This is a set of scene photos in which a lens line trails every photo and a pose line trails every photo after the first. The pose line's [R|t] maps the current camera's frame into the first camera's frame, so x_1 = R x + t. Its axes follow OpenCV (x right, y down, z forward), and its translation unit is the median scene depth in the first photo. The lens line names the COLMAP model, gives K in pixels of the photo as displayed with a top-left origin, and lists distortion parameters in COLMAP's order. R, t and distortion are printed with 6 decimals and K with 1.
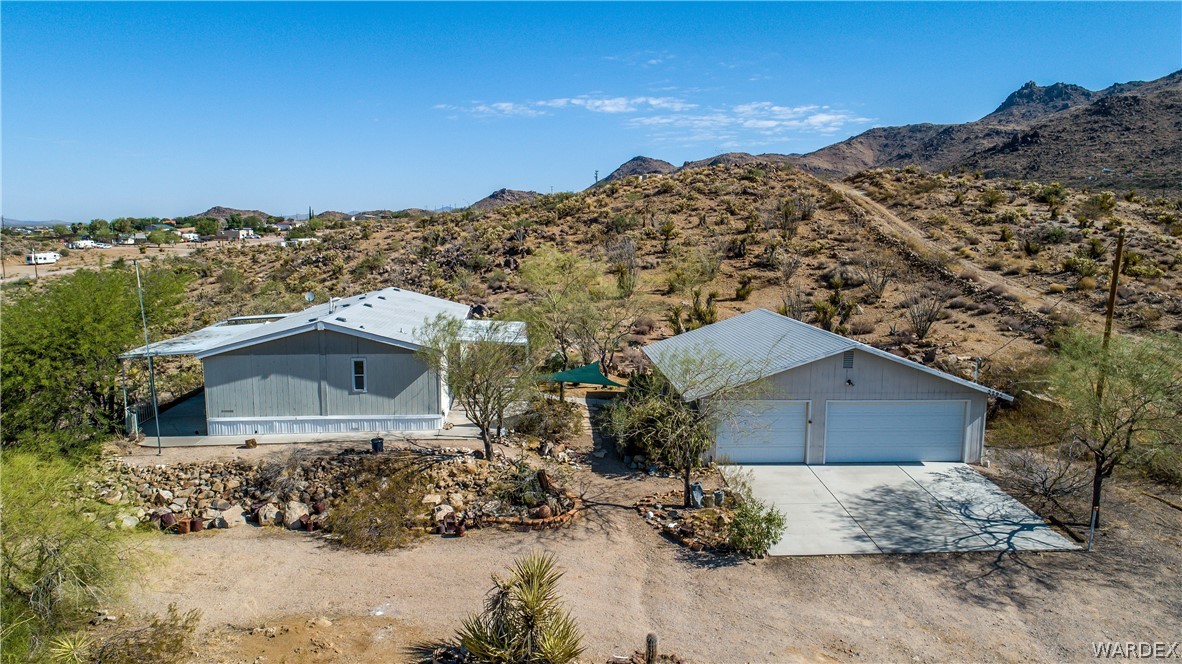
lens RADIAL K [[803.9, 0, 593.9], [0, 803.9, 330.3], [0, 0, 1]] dist [-0.008438, 0.008522]
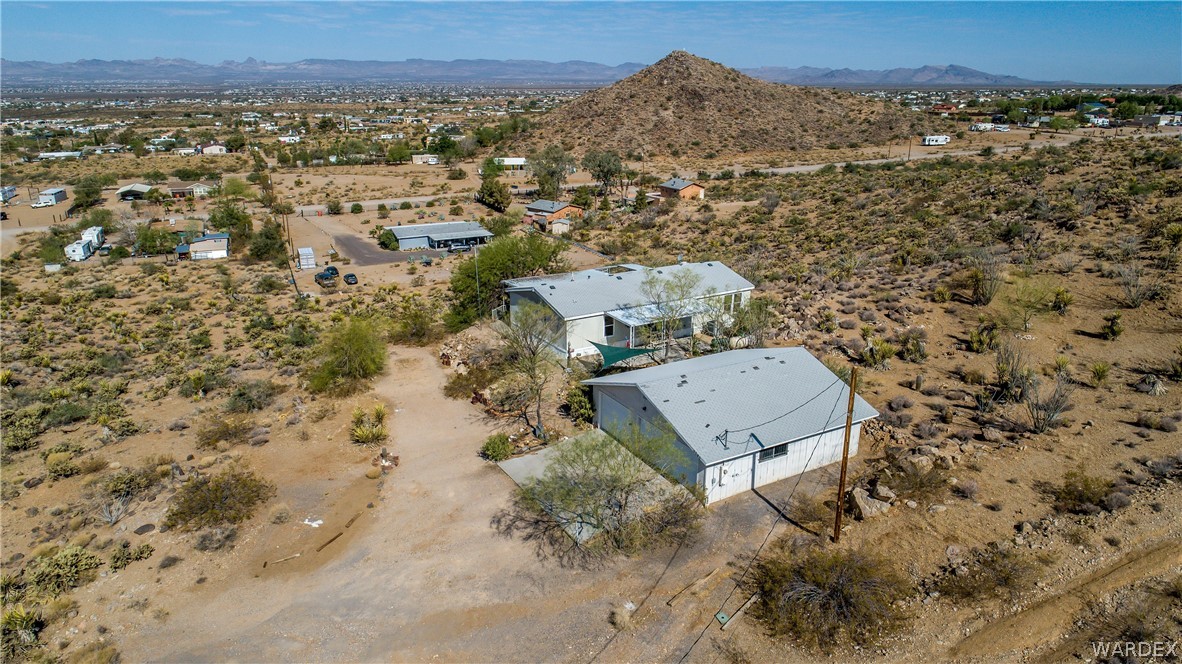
lens RADIAL K [[803.9, 0, 593.9], [0, 803.9, 330.3], [0, 0, 1]] dist [-0.008438, 0.008522]
pose [[0.454738, 0.268380, -0.849226, 1.418865], [-0.125207, 0.963312, 0.237389, -0.391714], [0.881780, -0.001621, 0.471657, 0.215552]]
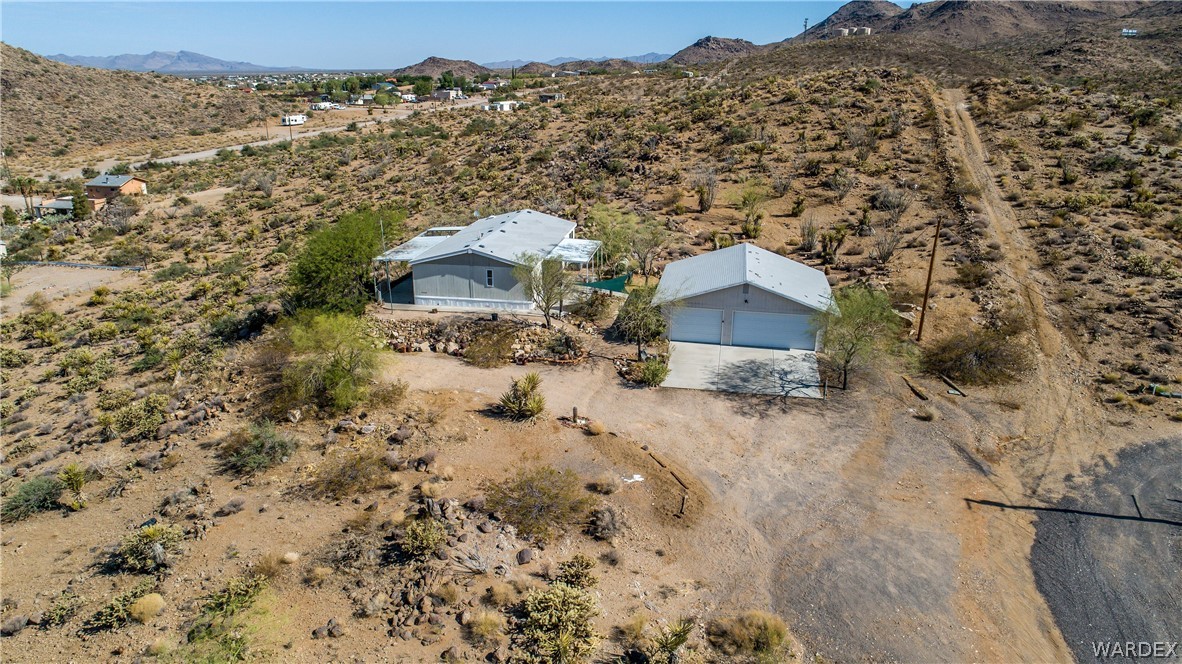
lens RADIAL K [[808.5, 0, 594.0], [0, 808.5, 325.5], [0, 0, 1]] dist [-0.011246, 0.008014]
pose [[0.969581, 0.075348, -0.232886, 0.395364], [-0.033966, 0.983654, 0.176839, -0.179398], [0.242403, -0.163549, 0.956291, -0.764830]]
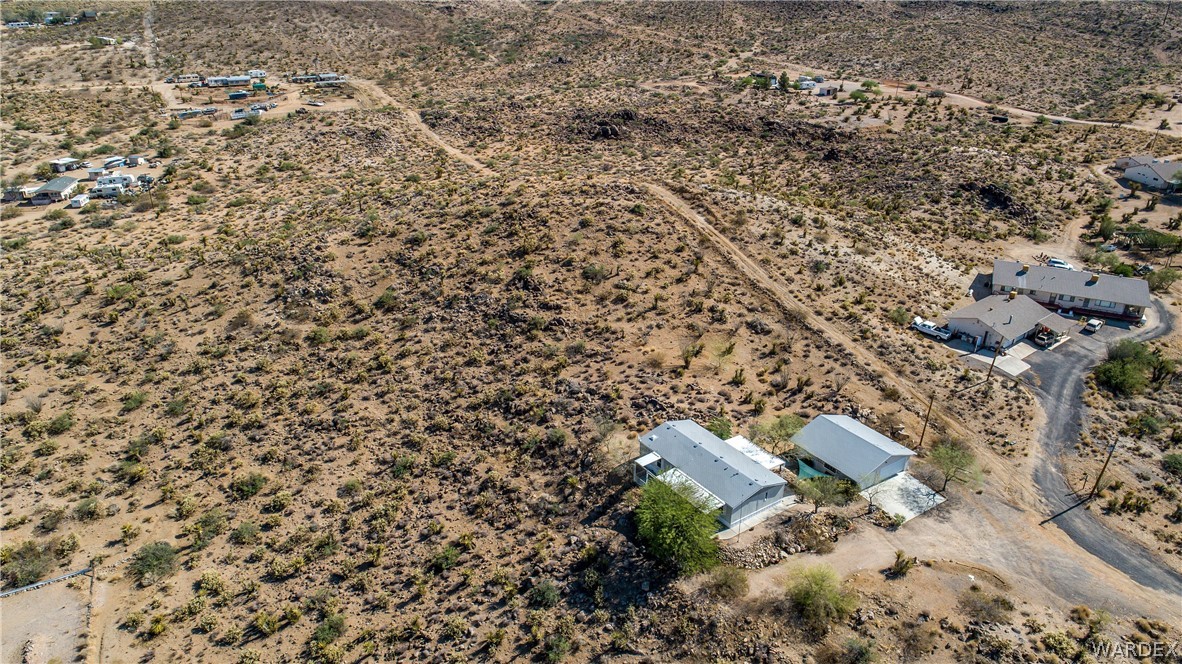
lens RADIAL K [[805.1, 0, 592.2], [0, 805.1, 329.4], [0, 0, 1]] dist [-0.005721, 0.005325]
pose [[0.869803, -0.202796, 0.449795, -2.240209], [0.058713, 0.947691, 0.313742, -1.642580], [-0.489893, -0.246486, 0.836212, -1.178060]]
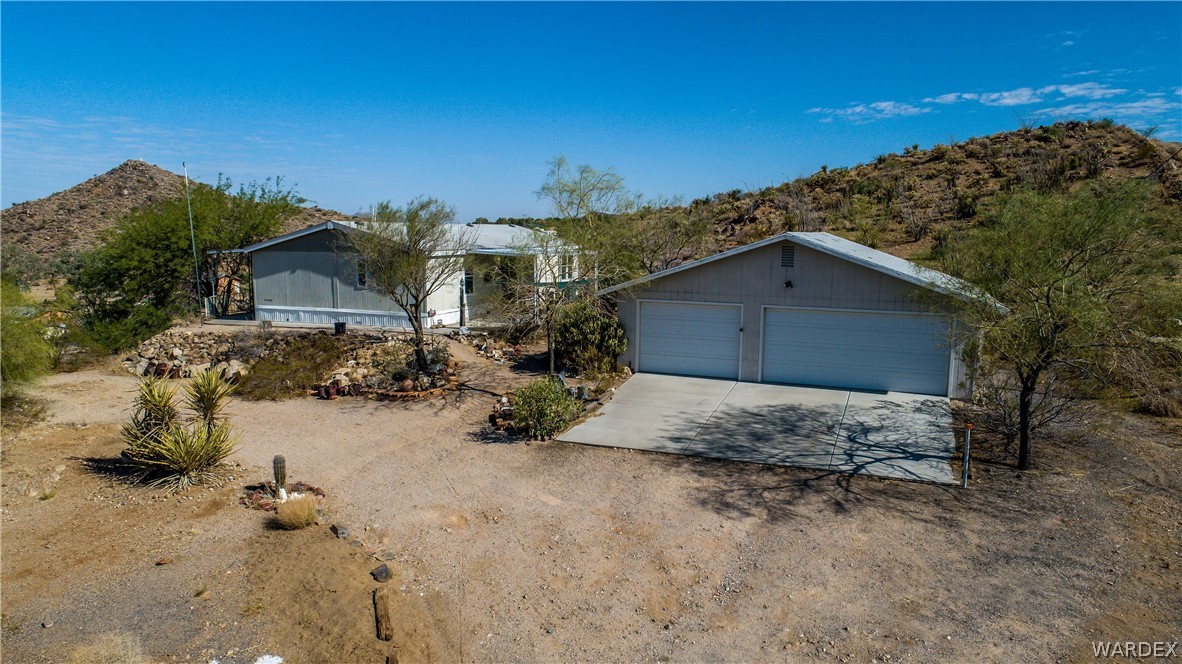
lens RADIAL K [[803.9, 0, 593.9], [0, 803.9, 330.3], [0, 0, 1]] dist [-0.008438, 0.008522]
pose [[0.904035, 0.053498, -0.424098, 0.470550], [-0.056313, 0.998396, 0.005902, 0.113739], [0.423734, 0.018547, 0.905597, 0.157895]]
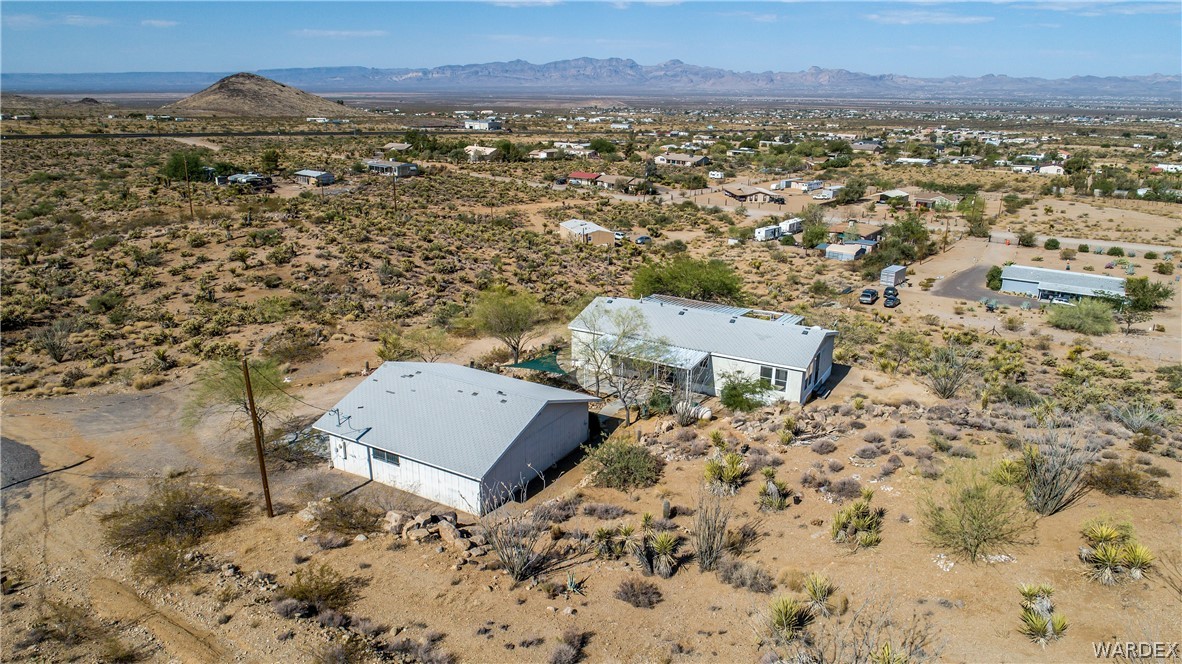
lens RADIAL K [[803.9, 0, 593.9], [0, 803.9, 330.3], [0, 0, 1]] dist [-0.008438, 0.008522]
pose [[-0.556621, 0.234786, -0.796899, 1.340088], [-0.131344, 0.922299, 0.363473, -0.679721], [0.820318, 0.306985, -0.482533, 2.024715]]
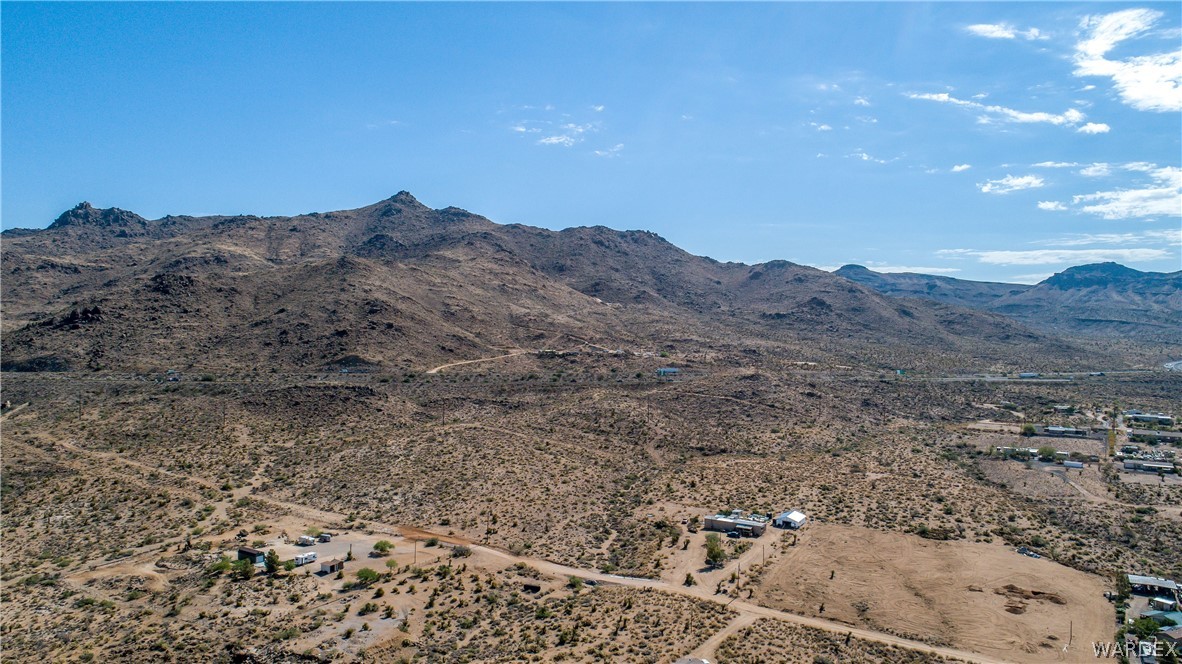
lens RADIAL K [[798.1, 0, 590.9], [0, 798.1, 335.1], [0, 0, 1]] dist [-0.005247, 0.005953]
pose [[0.496869, -0.013436, 0.867722, 0.325856], [0.107096, 0.993186, -0.045946, -3.032574], [-0.861192, 0.115759, 0.494922, 0.369092]]
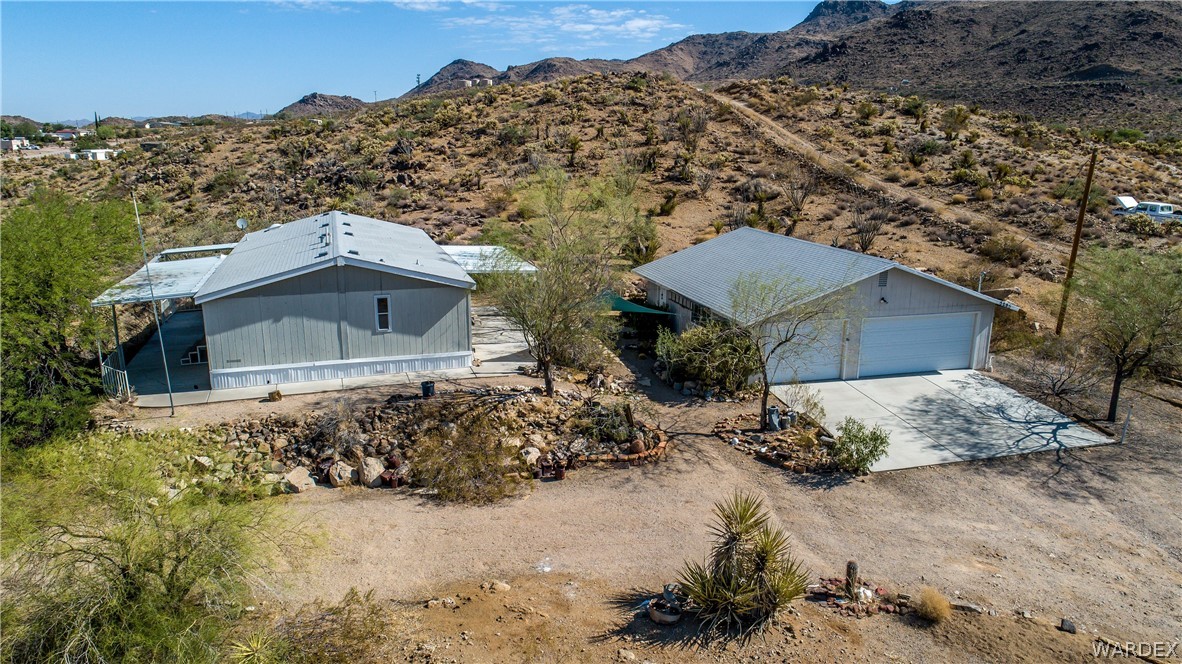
lens RADIAL K [[803.9, 0, 593.9], [0, 803.9, 330.3], [0, 0, 1]] dist [-0.008438, 0.008522]
pose [[0.977018, -0.050320, 0.207133, -0.256751], [0.026968, 0.993108, 0.114061, -0.024196], [-0.211445, -0.105853, 0.971641, 0.058350]]
